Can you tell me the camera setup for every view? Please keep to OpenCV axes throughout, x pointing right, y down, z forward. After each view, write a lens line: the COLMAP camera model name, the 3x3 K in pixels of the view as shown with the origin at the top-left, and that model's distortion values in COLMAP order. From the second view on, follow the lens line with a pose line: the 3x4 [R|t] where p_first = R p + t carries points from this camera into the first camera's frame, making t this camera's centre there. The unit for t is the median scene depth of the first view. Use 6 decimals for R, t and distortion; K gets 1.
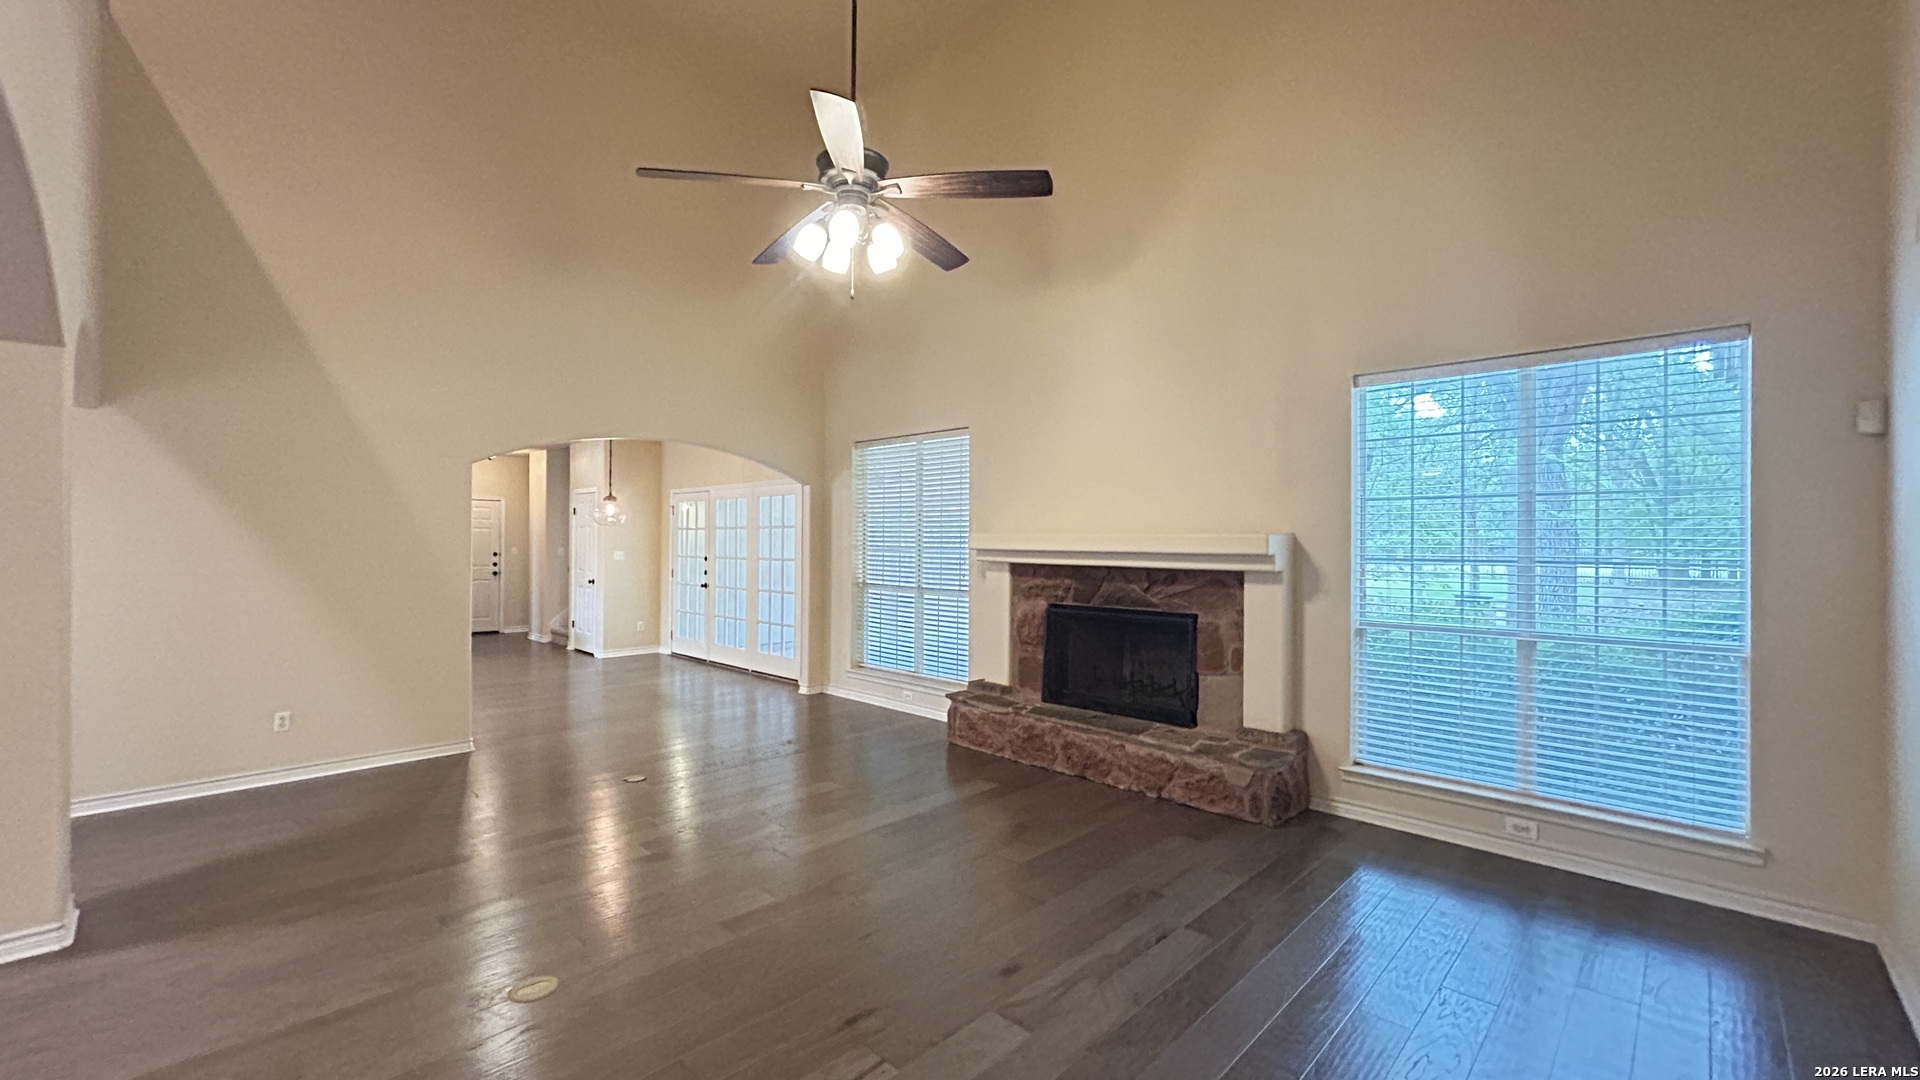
lens RADIAL K [[772.3, 0, 970.1], [0, 772.3, 547.8], [0, 0, 1]] dist [0.003392, 0.000471]
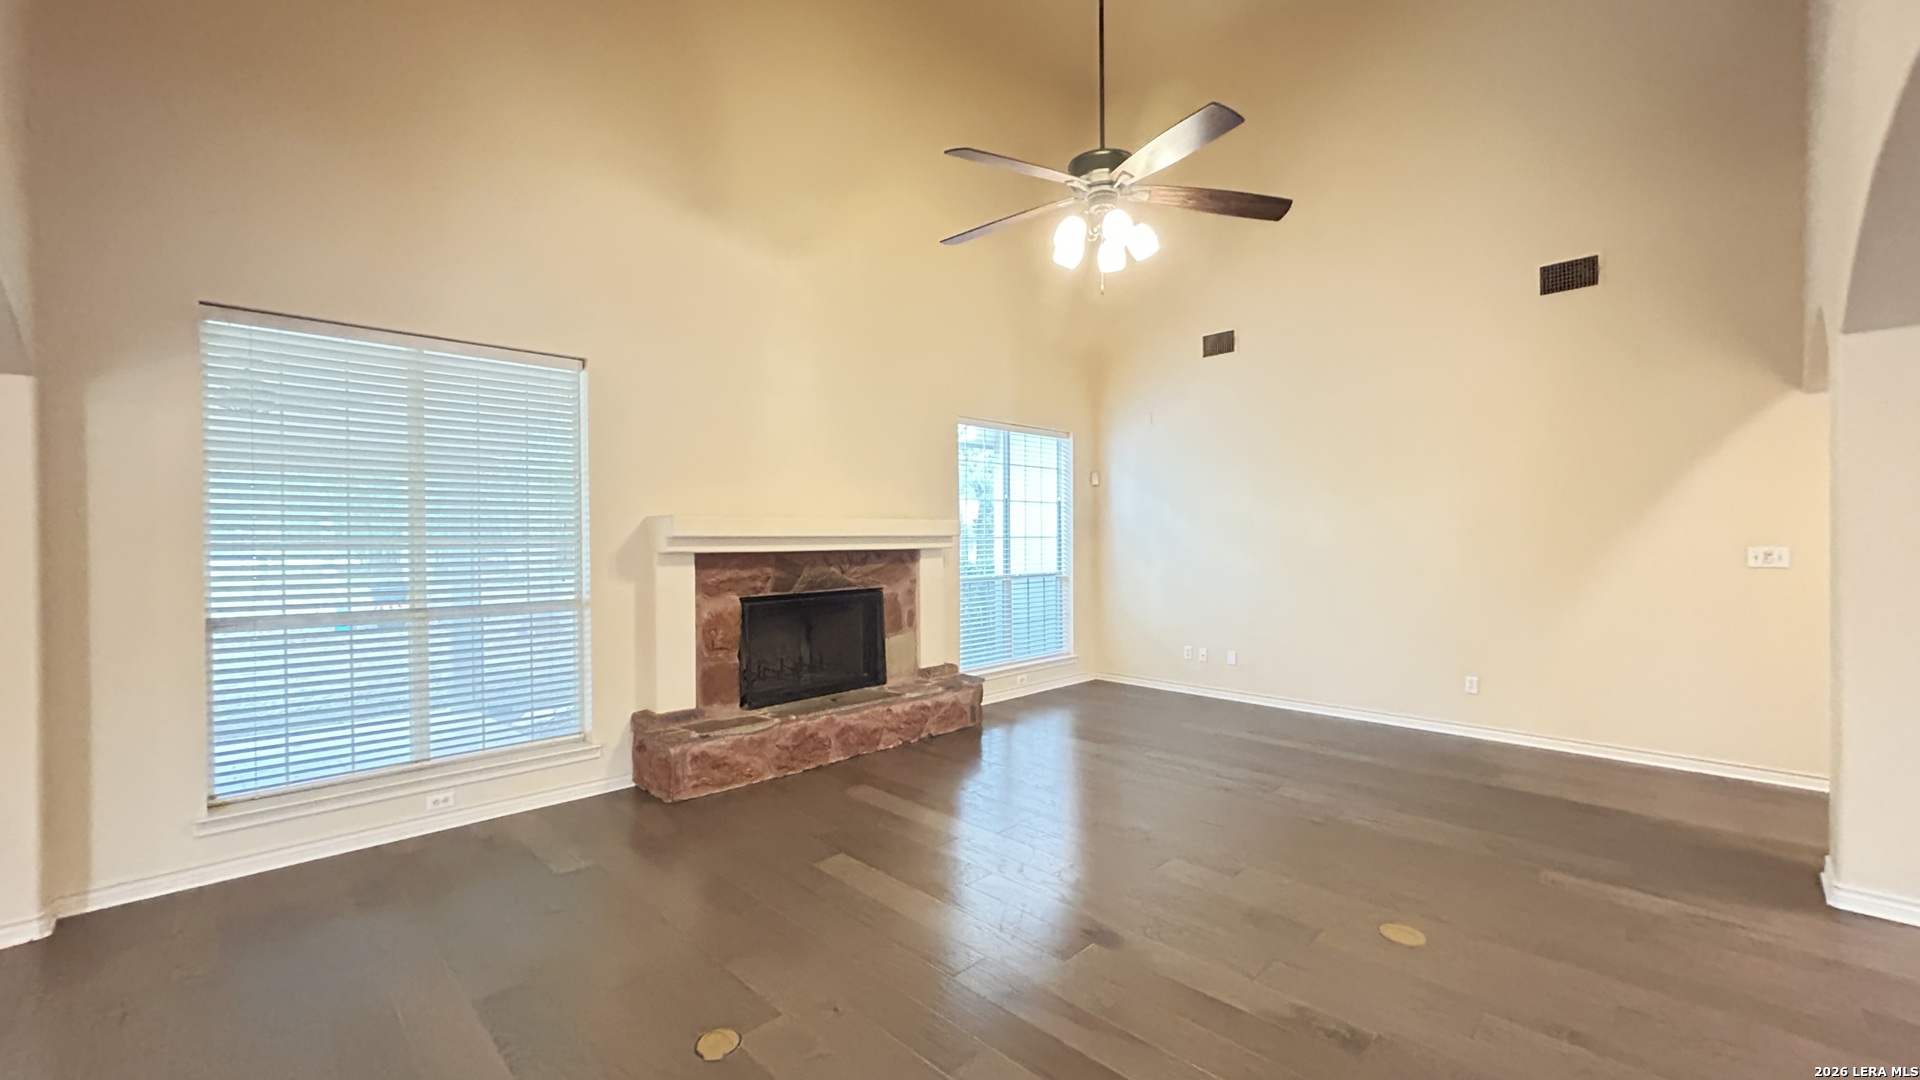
lens RADIAL K [[772.3, 0, 967.5], [0, 772.3, 531.7], [0, 0, 1]] dist [0.003392, 0.000471]
pose [[0.018357, -0.012977, 0.999747, -0.828092], [0.004096, 0.999908, 0.012904, -0.013797], [-0.999823, 0.003858, 0.018408, 0.785422]]
